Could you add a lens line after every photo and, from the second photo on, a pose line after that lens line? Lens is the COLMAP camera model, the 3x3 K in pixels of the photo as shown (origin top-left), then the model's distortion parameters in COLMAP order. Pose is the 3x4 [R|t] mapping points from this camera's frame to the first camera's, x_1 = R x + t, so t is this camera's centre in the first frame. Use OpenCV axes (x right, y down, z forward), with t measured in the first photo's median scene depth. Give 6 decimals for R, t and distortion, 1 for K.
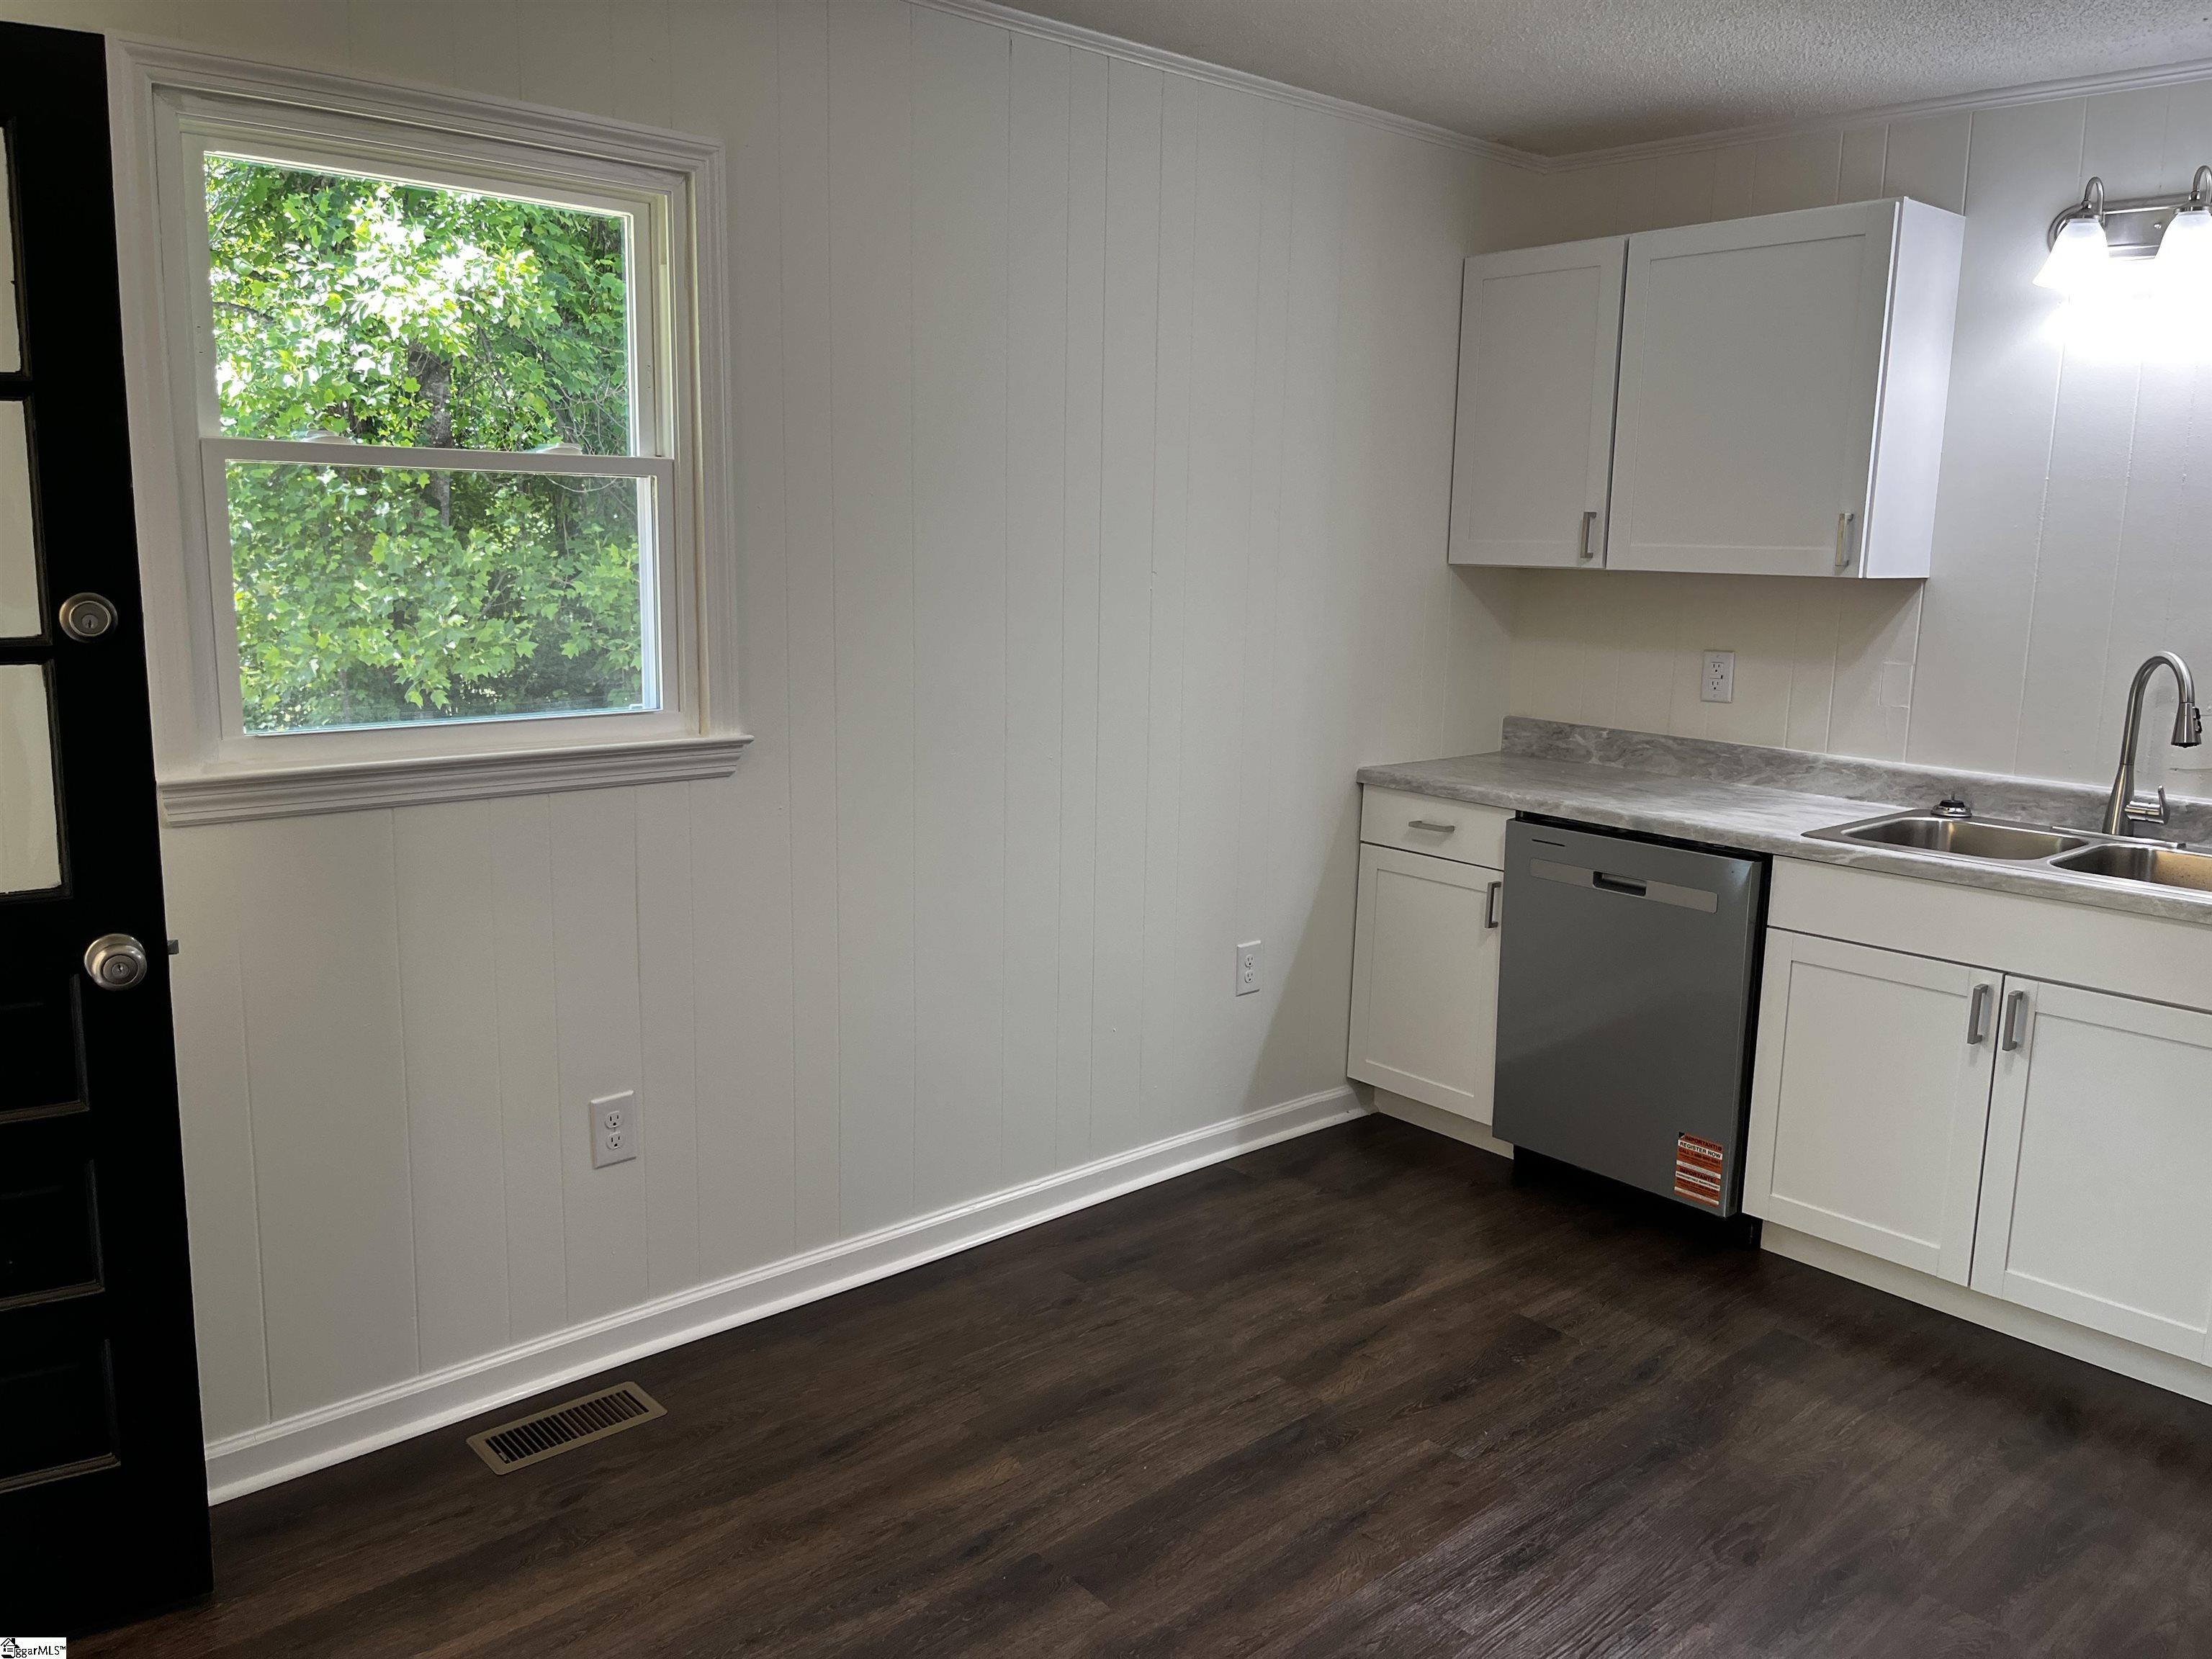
lens RADIAL K [[1678.6, 0, 1122.0], [0, 1678.6, 821.6], [0, 0, 1]] dist [0.057273, -0.080265]
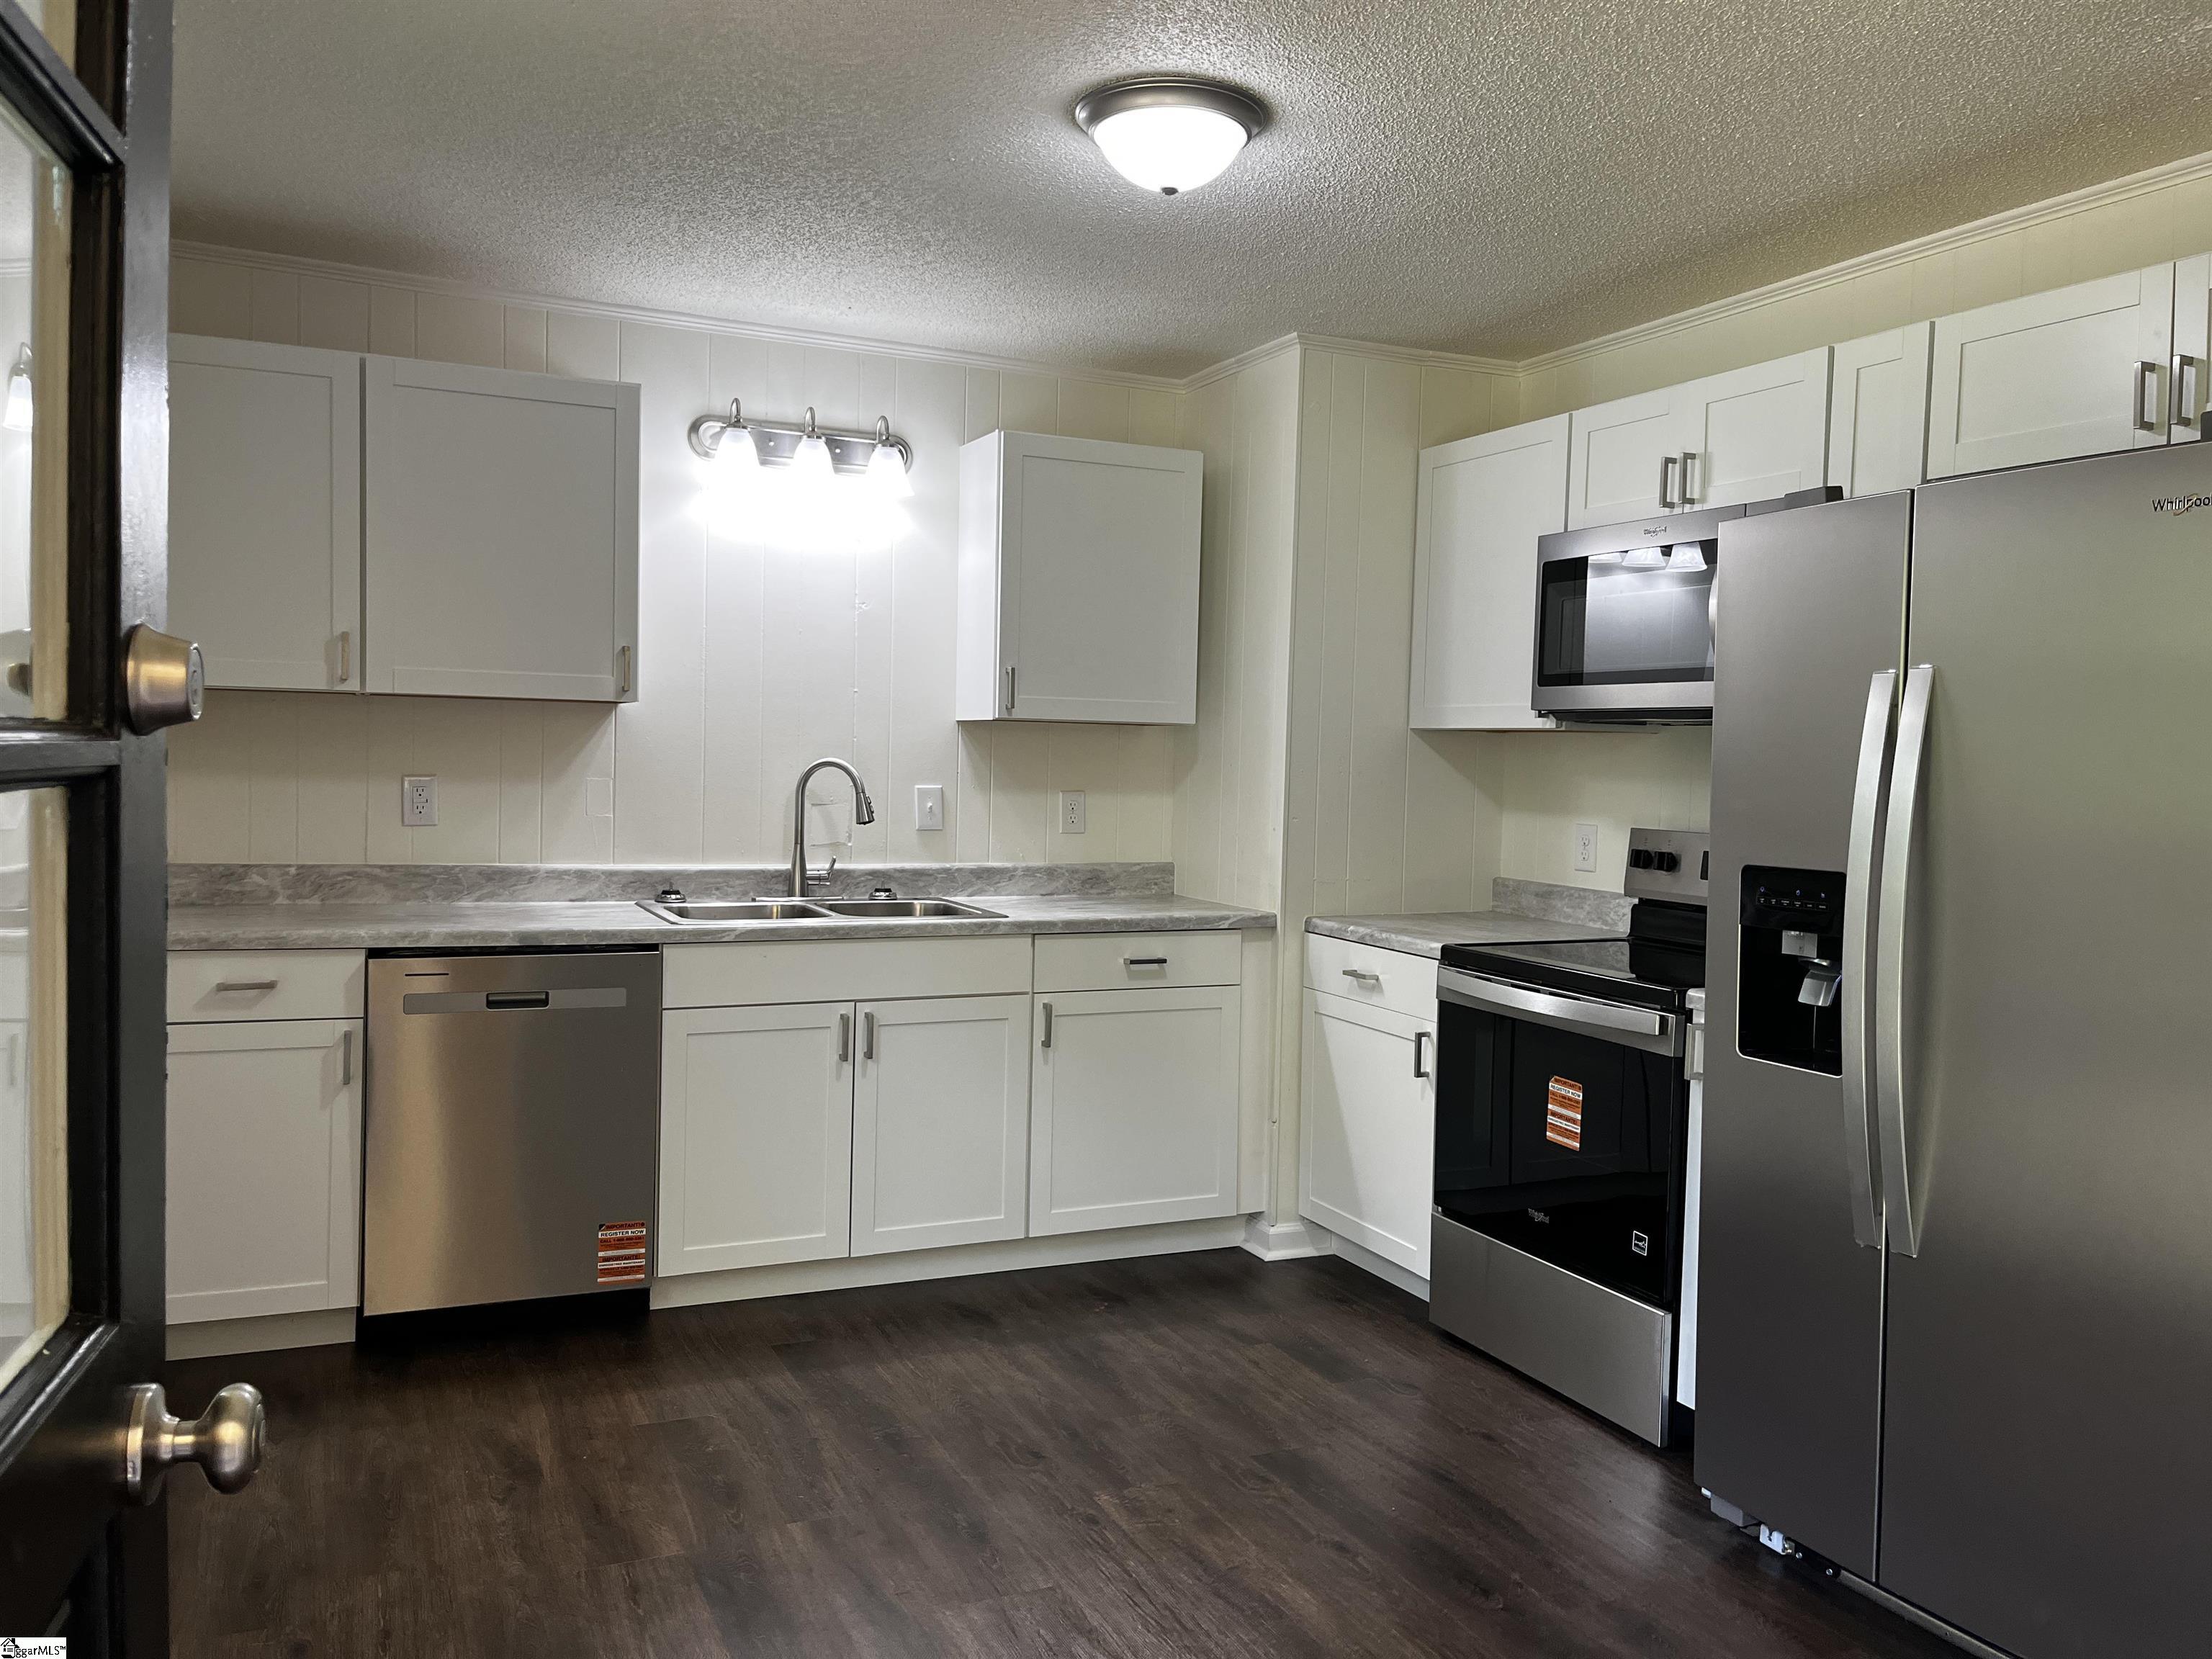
lens RADIAL K [[1678.6, 0, 1090.5], [0, 1678.6, 829.9], [0, 0, 1]] dist [0.057273, -0.080265]
pose [[0.301173, -0.058140, 0.951795, -0.581789], [0.143943, 0.989474, 0.014894, -0.030911], [-0.942643, 0.132519, 0.306372, 0.375492]]
